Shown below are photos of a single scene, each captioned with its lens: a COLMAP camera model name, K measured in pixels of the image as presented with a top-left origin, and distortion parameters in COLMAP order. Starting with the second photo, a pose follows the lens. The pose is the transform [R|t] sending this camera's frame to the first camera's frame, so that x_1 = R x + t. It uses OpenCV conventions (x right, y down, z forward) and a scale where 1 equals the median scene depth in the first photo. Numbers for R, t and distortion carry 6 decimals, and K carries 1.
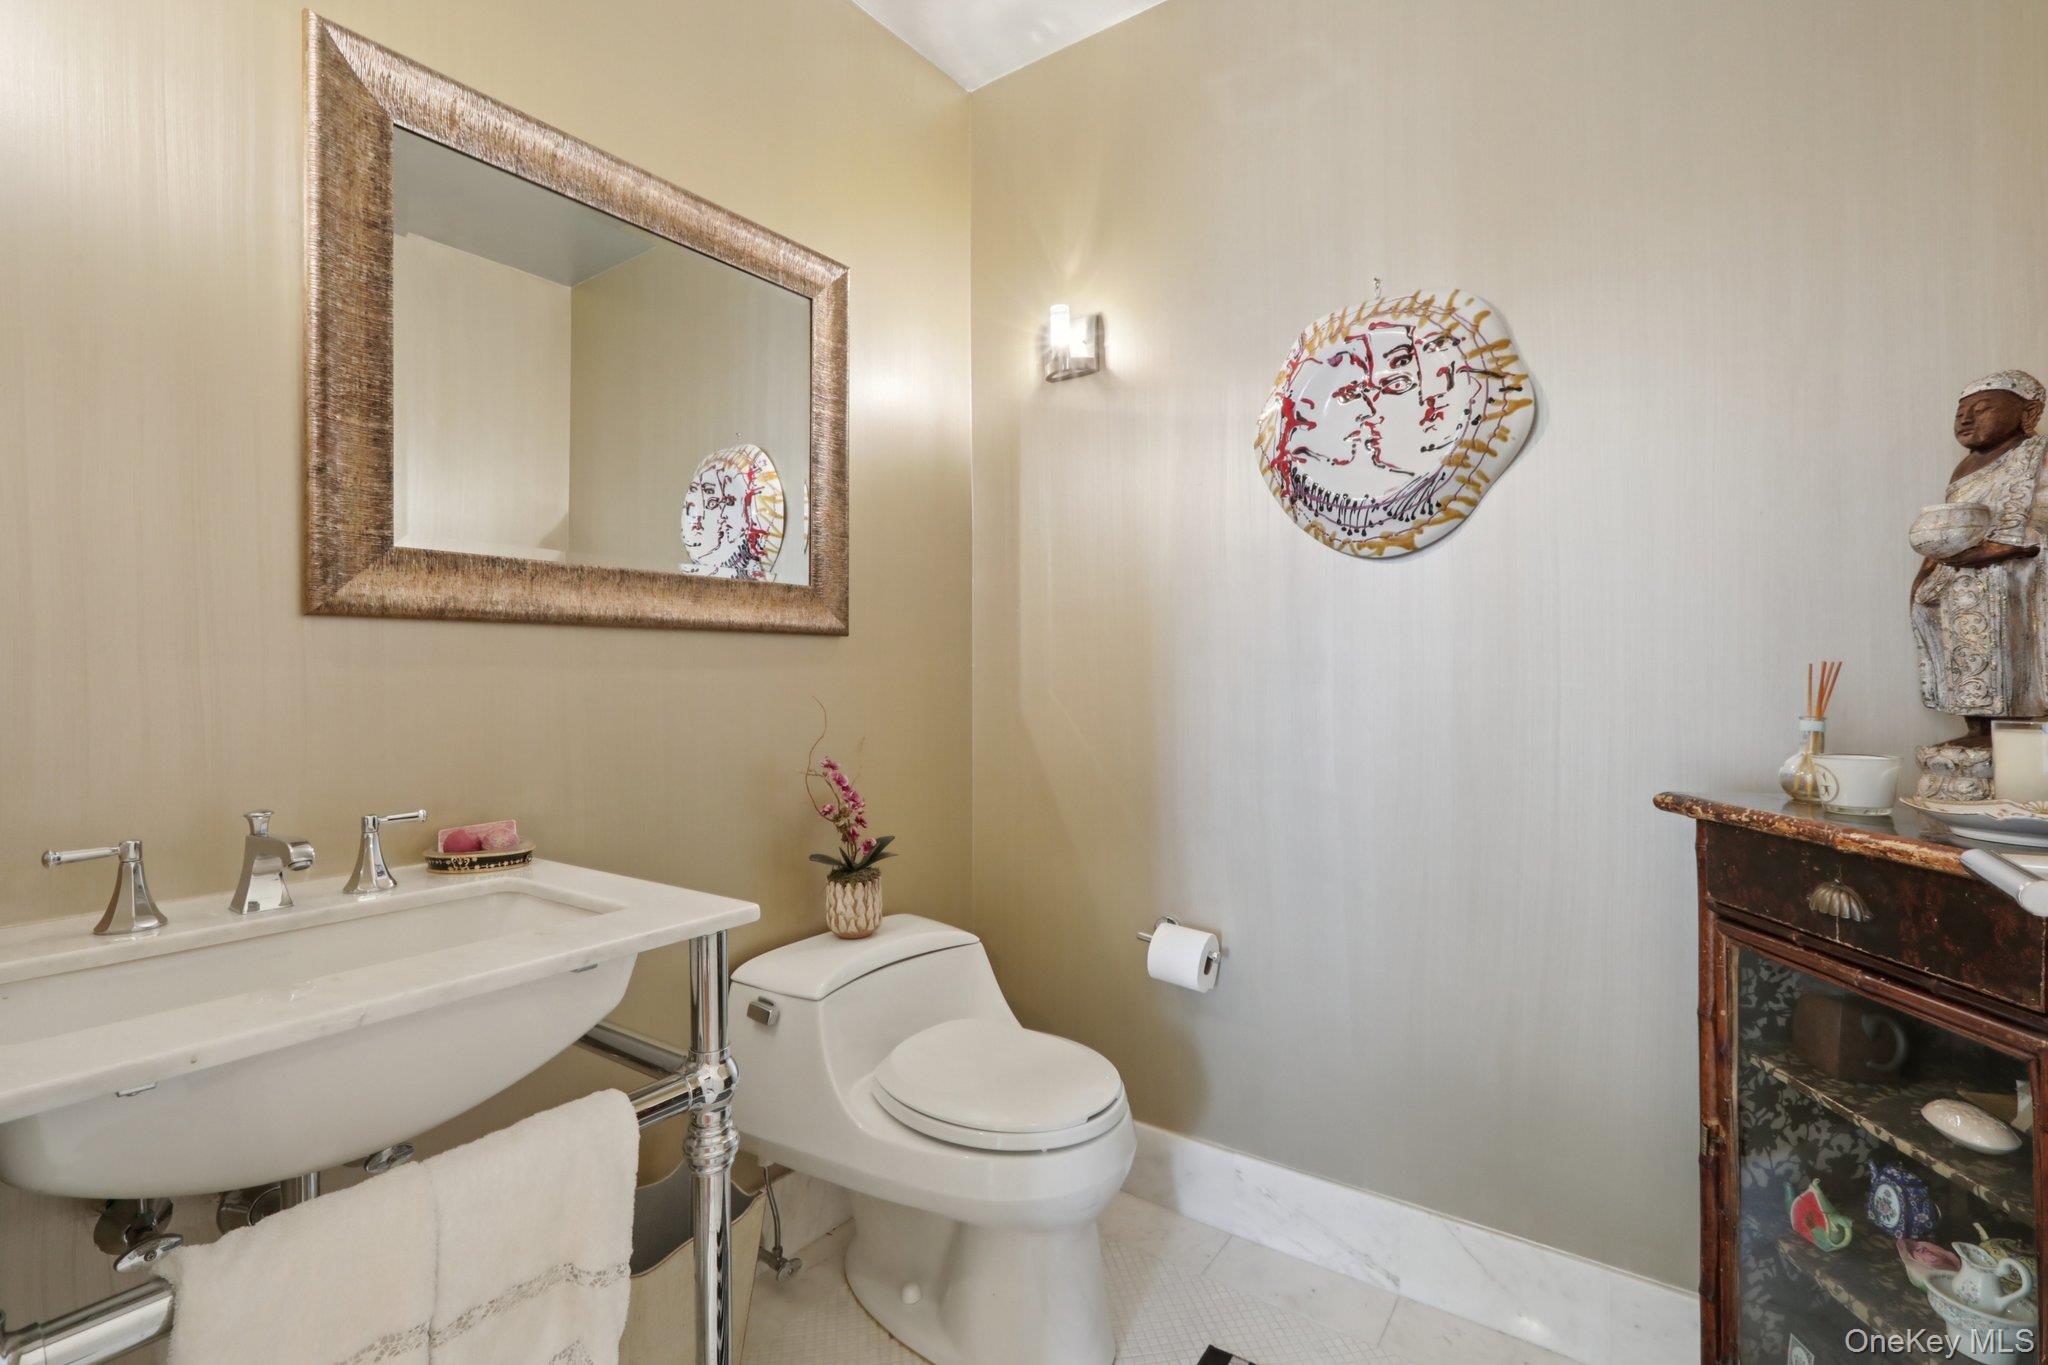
lens RADIAL K [[931.1, 0, 1026.6], [0, 931.1, 659.0], [0, 0, 1]] dist [-0.001208, -0.000476]
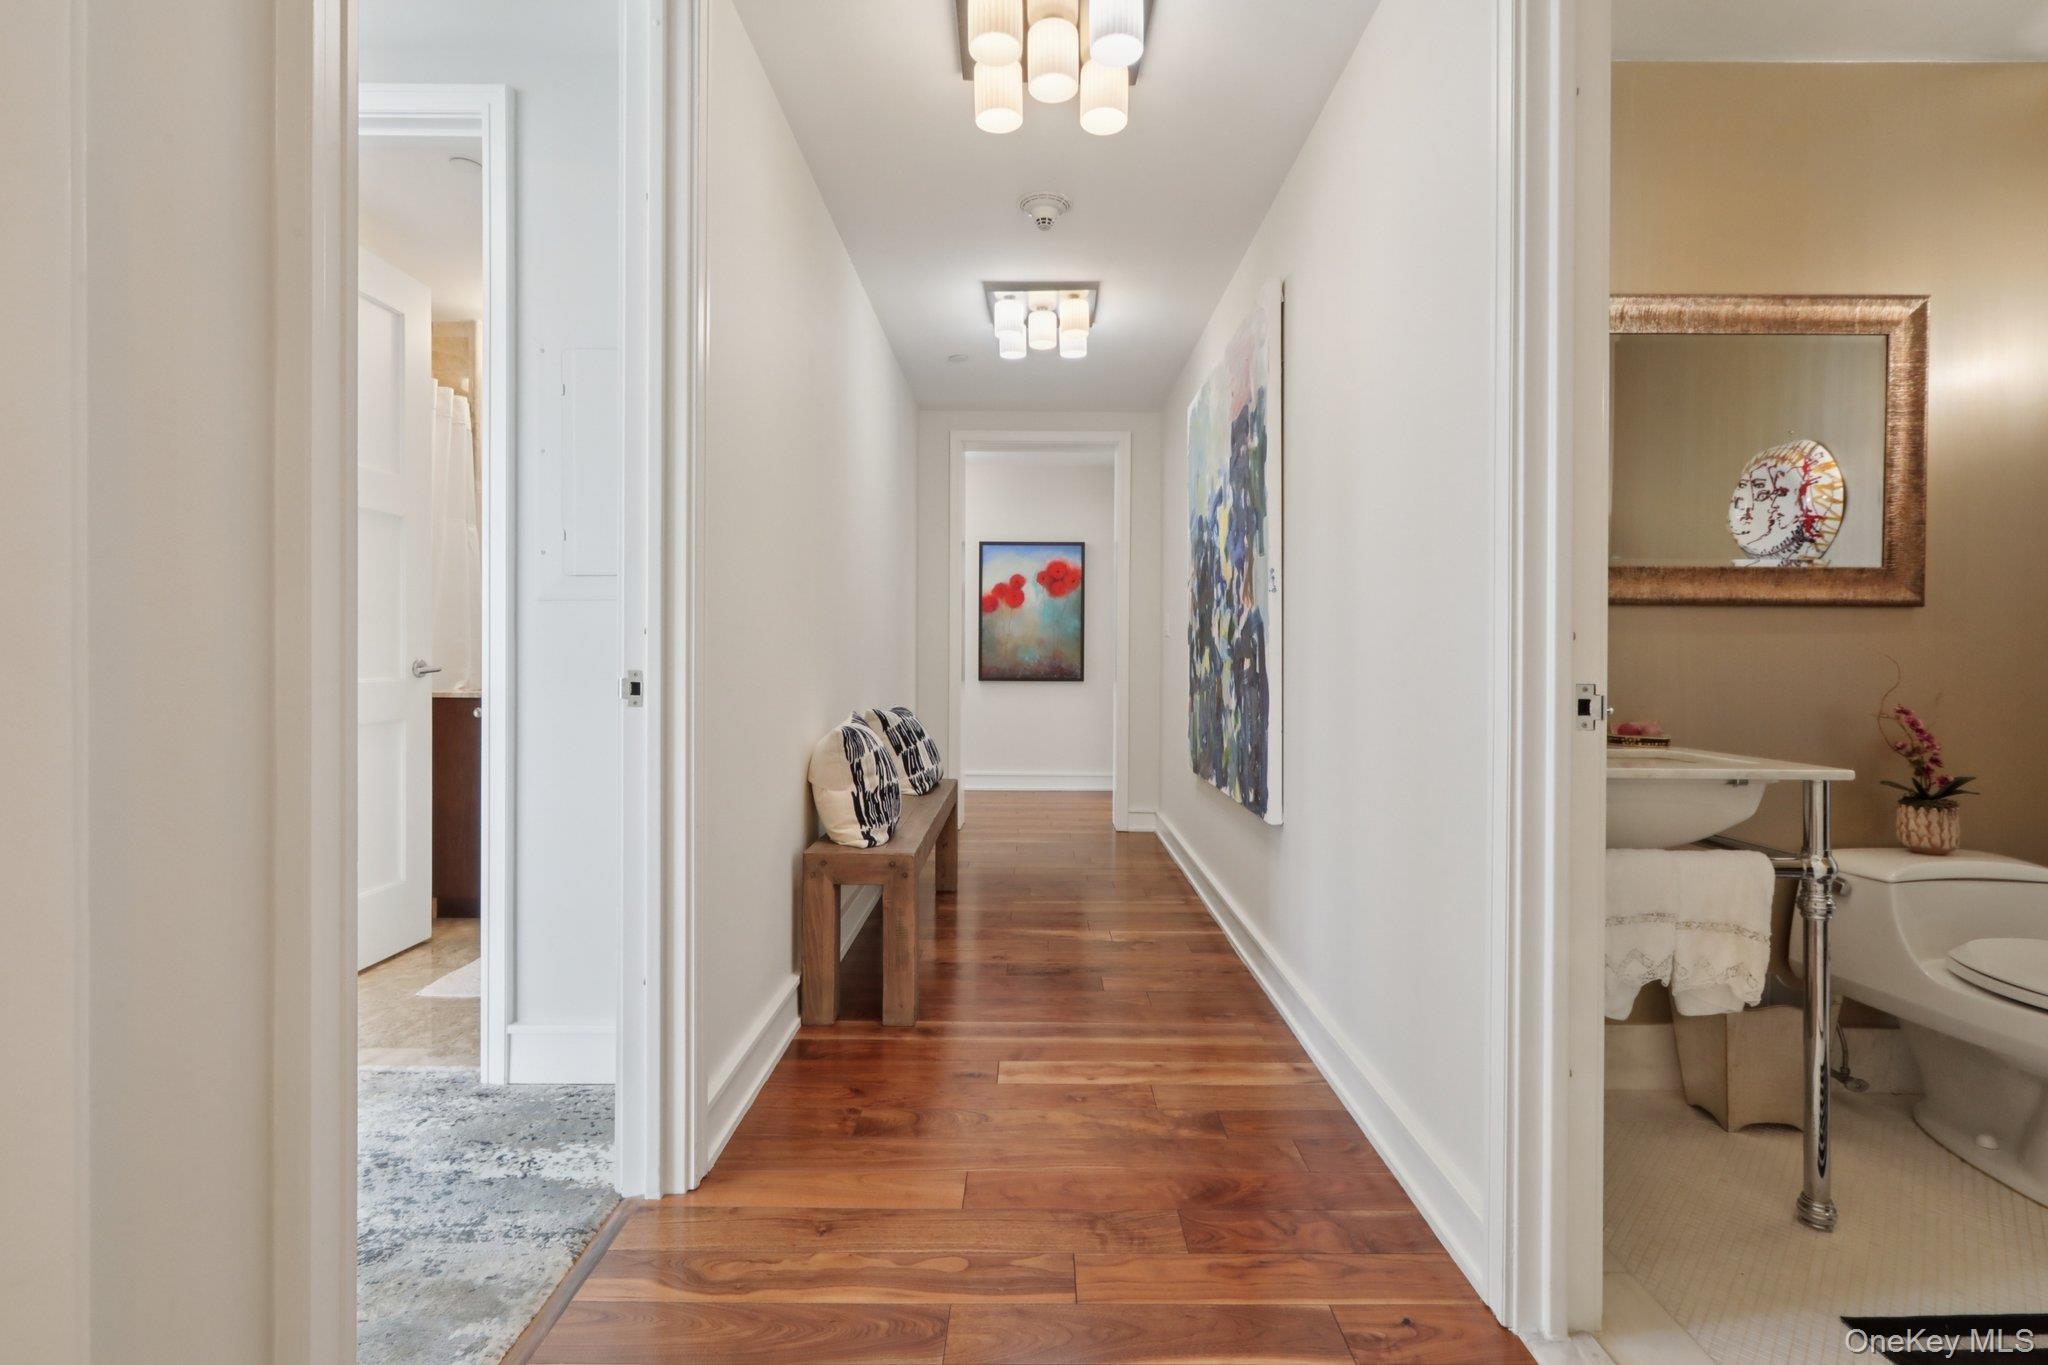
lens RADIAL K [[931.1, 0, 1026.6], [0, 931.1, 659.0], [0, 0, 1]] dist [-0.001208, -0.000476]
pose [[0.584105, 0.014264, -0.811553, 0.107317], [0.003059, 0.999800, 0.019775, 0.015597], [0.811672, -0.014033, 0.583944, -0.646262]]
